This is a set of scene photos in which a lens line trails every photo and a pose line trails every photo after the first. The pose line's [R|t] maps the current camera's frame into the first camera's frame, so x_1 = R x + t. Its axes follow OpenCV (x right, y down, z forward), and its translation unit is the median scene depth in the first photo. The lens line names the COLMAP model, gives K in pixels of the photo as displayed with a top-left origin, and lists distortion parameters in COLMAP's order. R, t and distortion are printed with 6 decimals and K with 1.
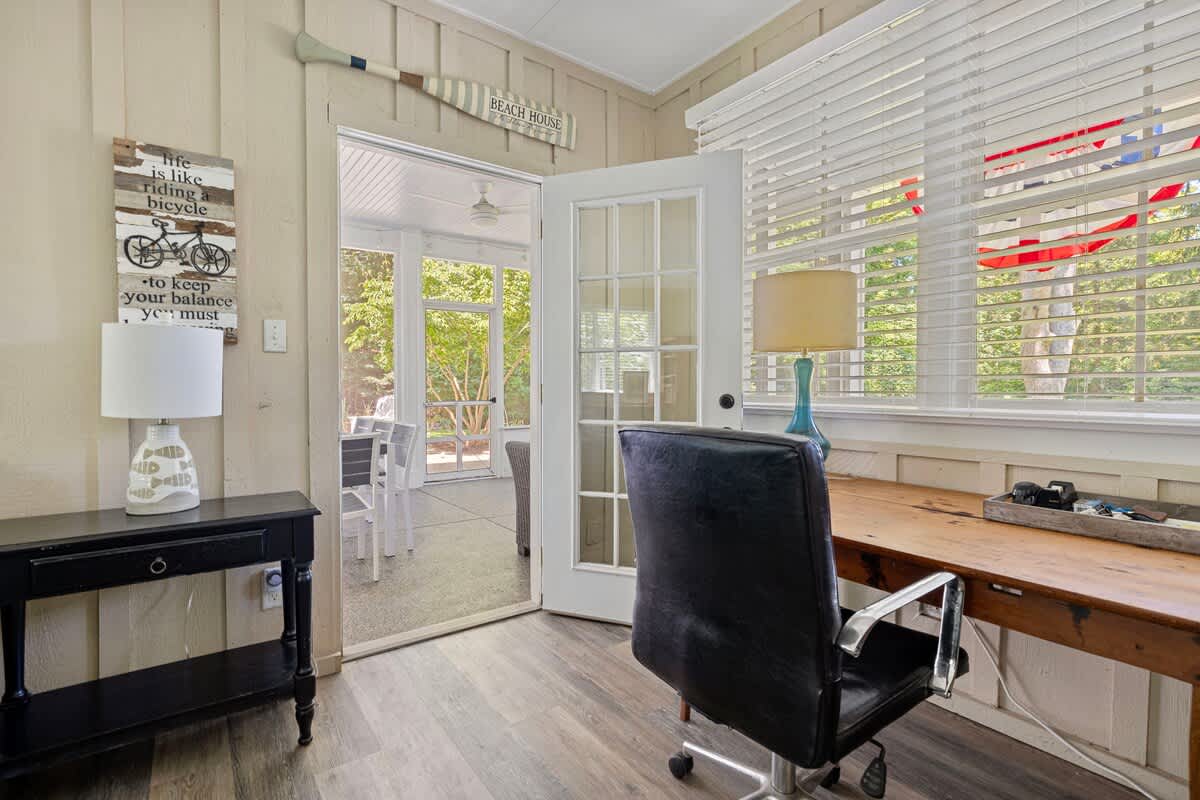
lens RADIAL K [[538.1, 0, 615.2], [0, 538.1, 393.3], [0, 0, 1]] dist [-0.000073, 0.000271]
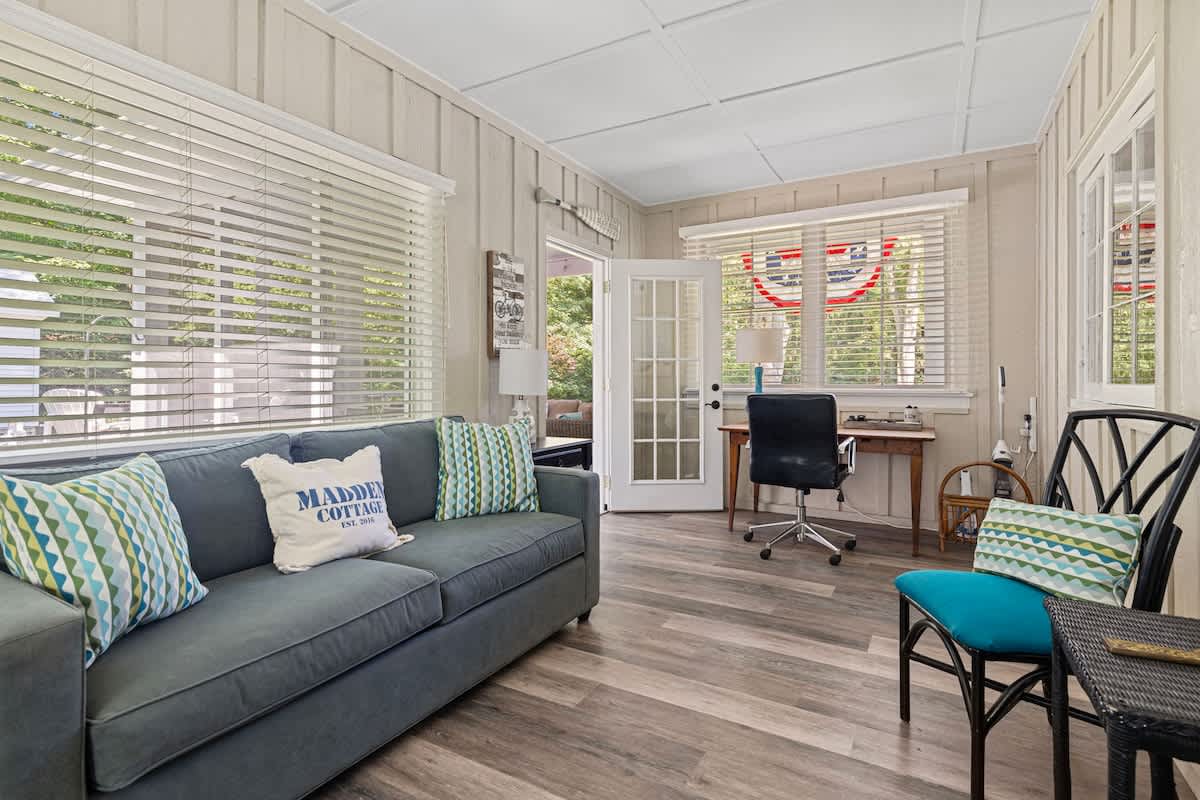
lens RADIAL K [[591.7, 0, 572.6], [0, 591.7, 377.4], [0, 0, 1]] dist [0.002027, 0.000192]
pose [[0.919890, 0.000772, 0.392175, -1.377231], [0.006250, 0.999842, -0.016627, 0.013146], [-0.392126, 0.017747, 0.919740, -0.961453]]
